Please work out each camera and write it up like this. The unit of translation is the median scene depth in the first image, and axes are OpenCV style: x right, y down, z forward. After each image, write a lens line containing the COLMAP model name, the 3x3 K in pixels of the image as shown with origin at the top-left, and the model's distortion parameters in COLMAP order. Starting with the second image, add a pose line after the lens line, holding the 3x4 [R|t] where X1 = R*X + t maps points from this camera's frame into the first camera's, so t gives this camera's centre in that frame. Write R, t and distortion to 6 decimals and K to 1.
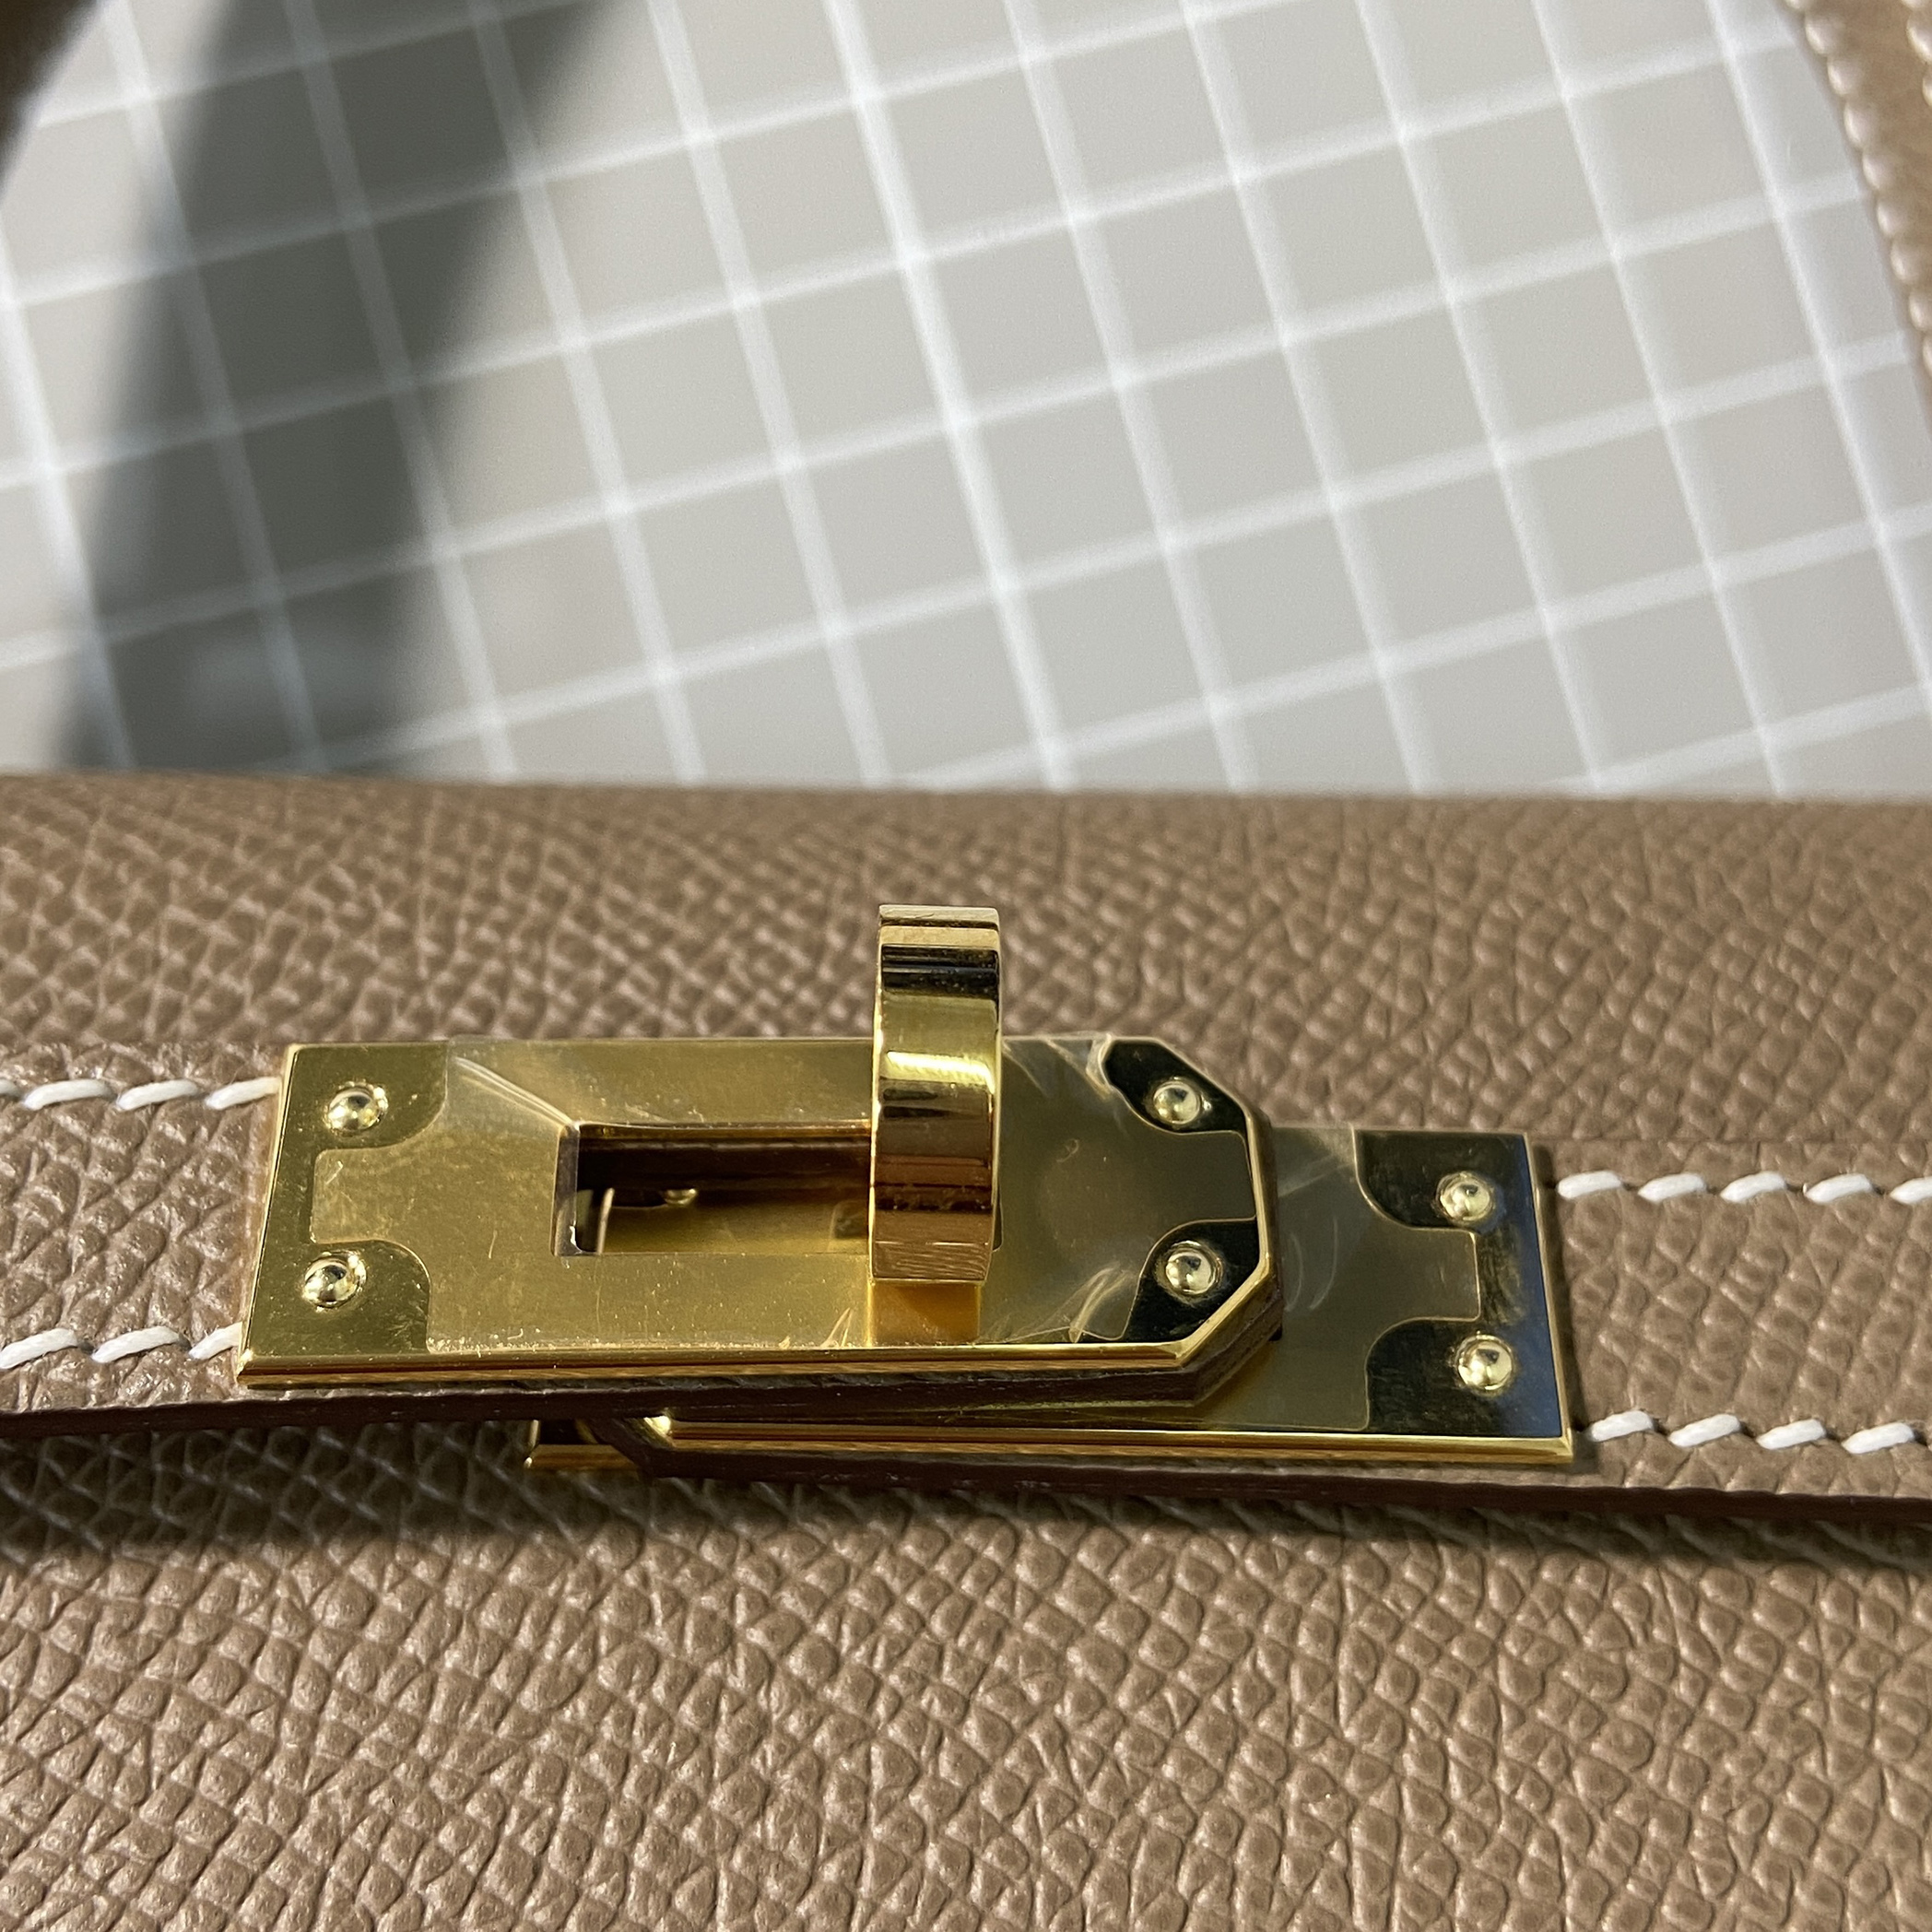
lens RADIAL K [[2284.1, 0, 1014.8], [0, 2284.1, 966.1], [0, 0, 1]] dist [0.060010, -0.002532]
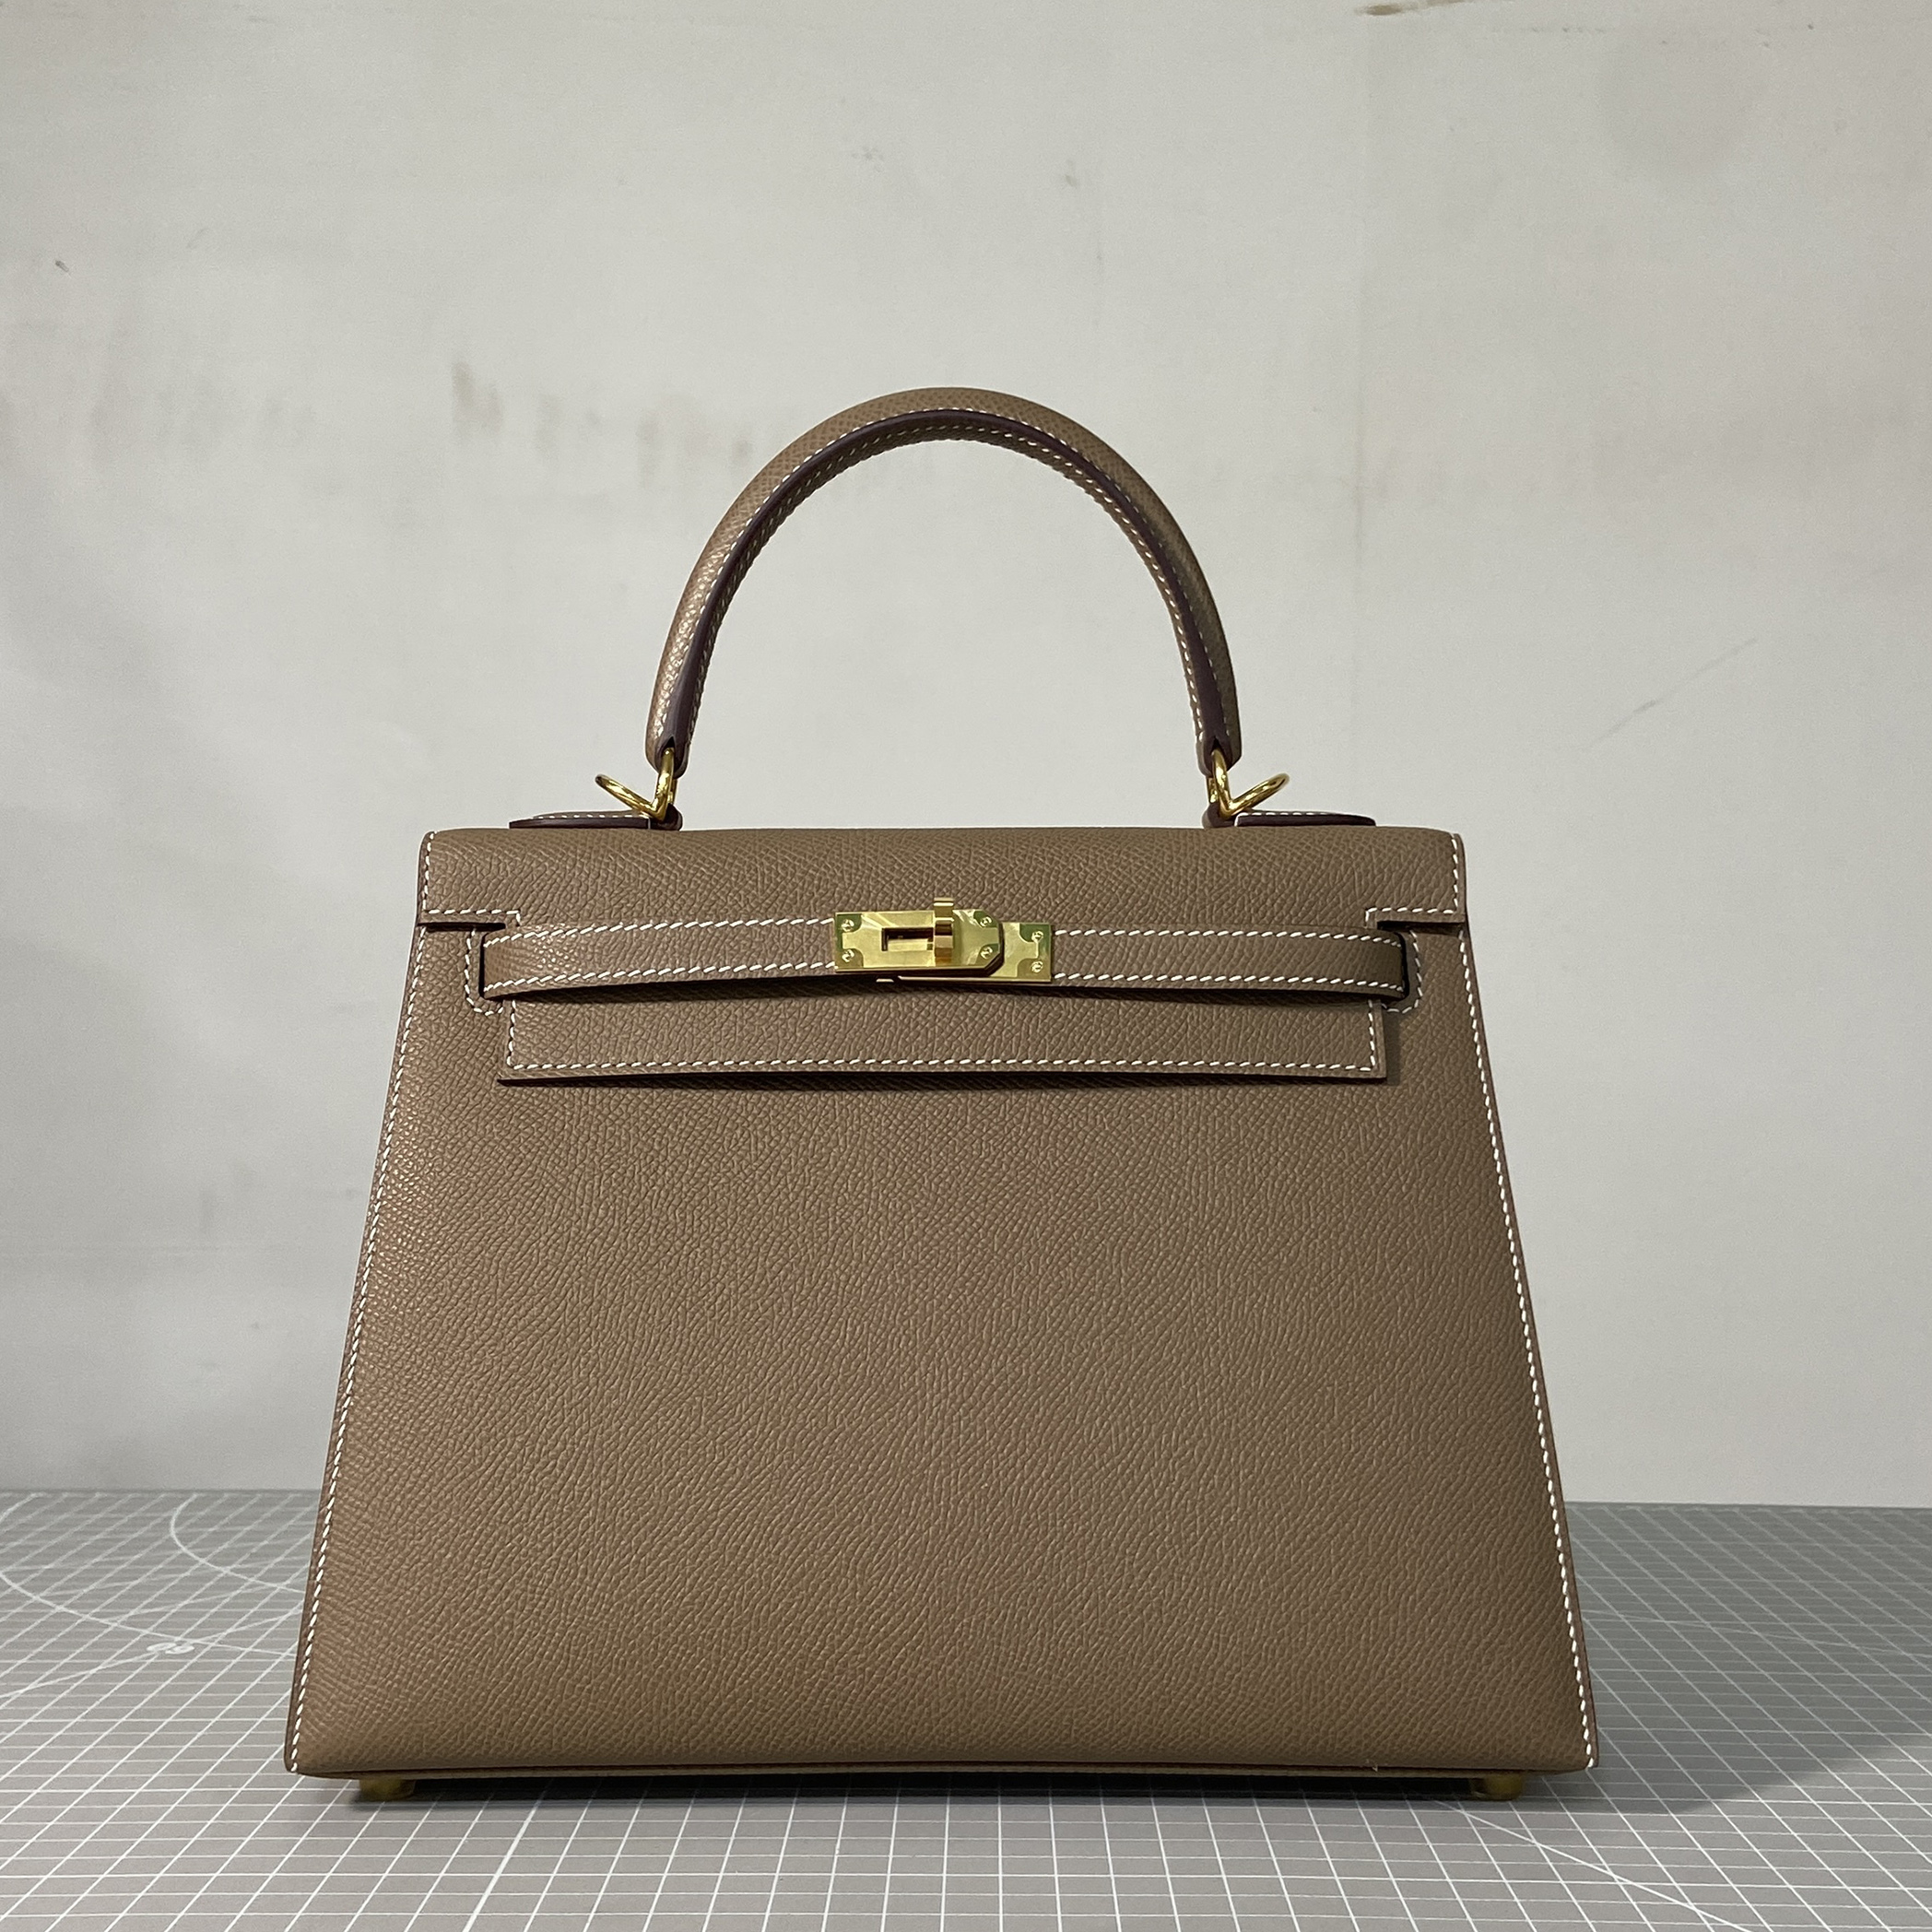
lens RADIAL K [[2324.4, 0, 960.4], [0, 2324.4, 975.1], [0, 0, 1]] dist [-0.010352, 1.418558]
pose [[0.999369, -0.000787, -0.035522, 0.216606], [0.012250, 0.946089, 0.323676, -1.736740], [0.033353, -0.323907, 0.945501, -4.657868]]
